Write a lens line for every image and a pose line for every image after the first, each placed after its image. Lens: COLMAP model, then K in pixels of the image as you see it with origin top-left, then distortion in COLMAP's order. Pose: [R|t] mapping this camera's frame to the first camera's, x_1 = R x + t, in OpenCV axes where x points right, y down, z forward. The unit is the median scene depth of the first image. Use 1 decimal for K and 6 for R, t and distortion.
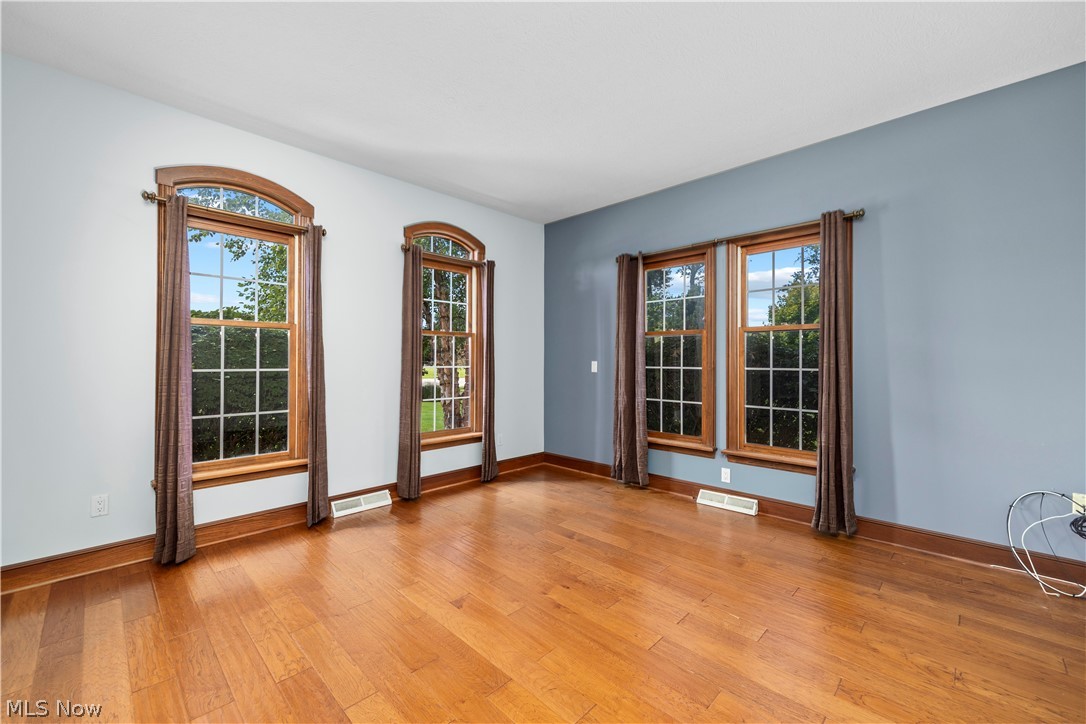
lens RADIAL K [[436.4, 0, 540.3], [0, 436.4, 361.2], [0, 0, 1]] dist [-0.000939, 0.000030]
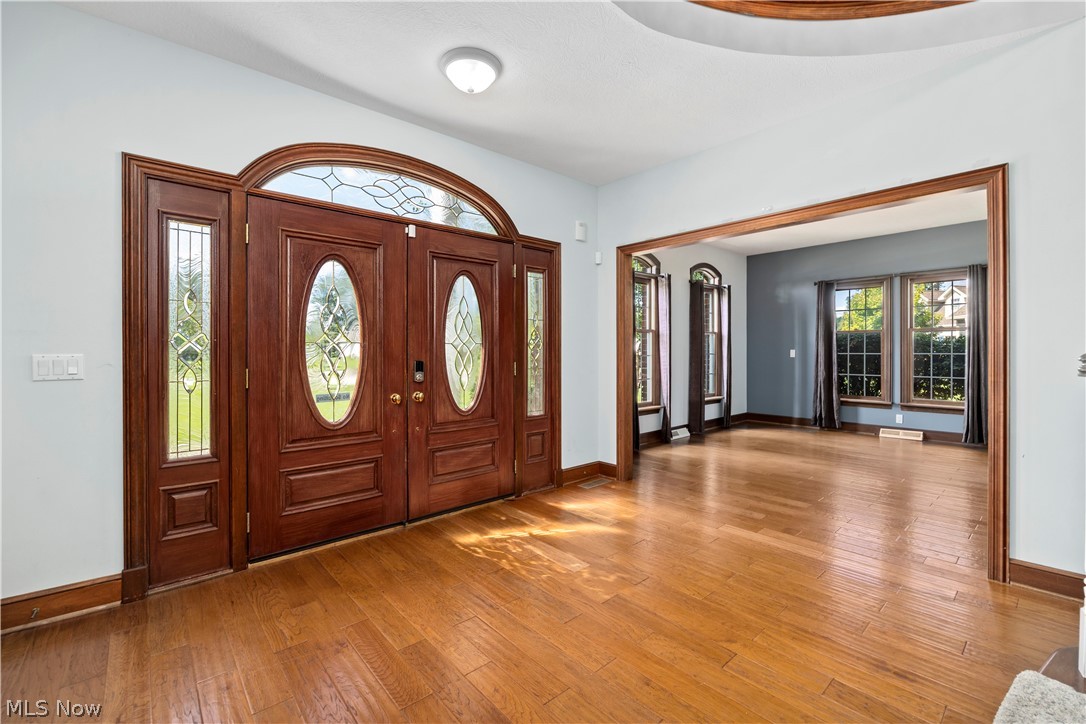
lens RADIAL K [[467.6, 0, 538.7], [0, 467.6, 355.4], [0, 0, 1]] dist [-0.010123, 0.000463]
pose [[0.996628, -0.007282, -0.081727, -0.741190], [0.008092, 0.999921, 0.009592, -0.003901], [0.081651, -0.010221, 0.996609, -0.803659]]
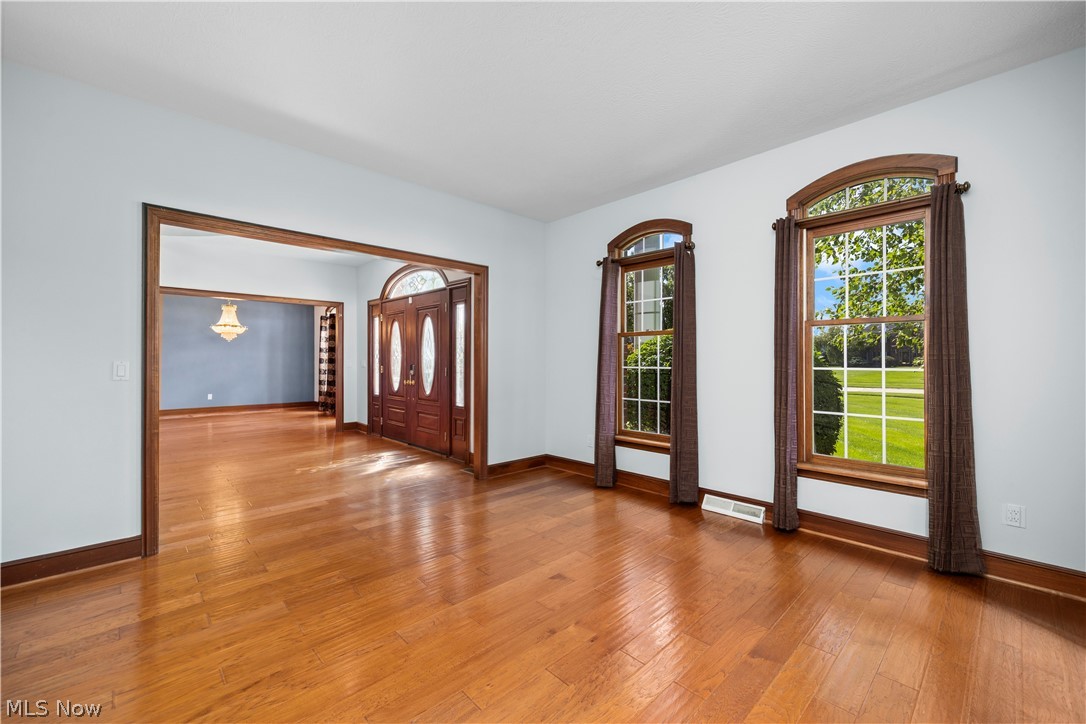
lens RADIAL K [[436.4, 0, 533.0], [0, 436.4, 359.8], [0, 0, 1]] dist [-0.000939, 0.000030]
pose [[-0.062171, -0.007714, -0.998036, 0.535491], [-0.000780, 0.999970, -0.007681, 0.006259], [0.998065, 0.000301, -0.062175, 0.577041]]
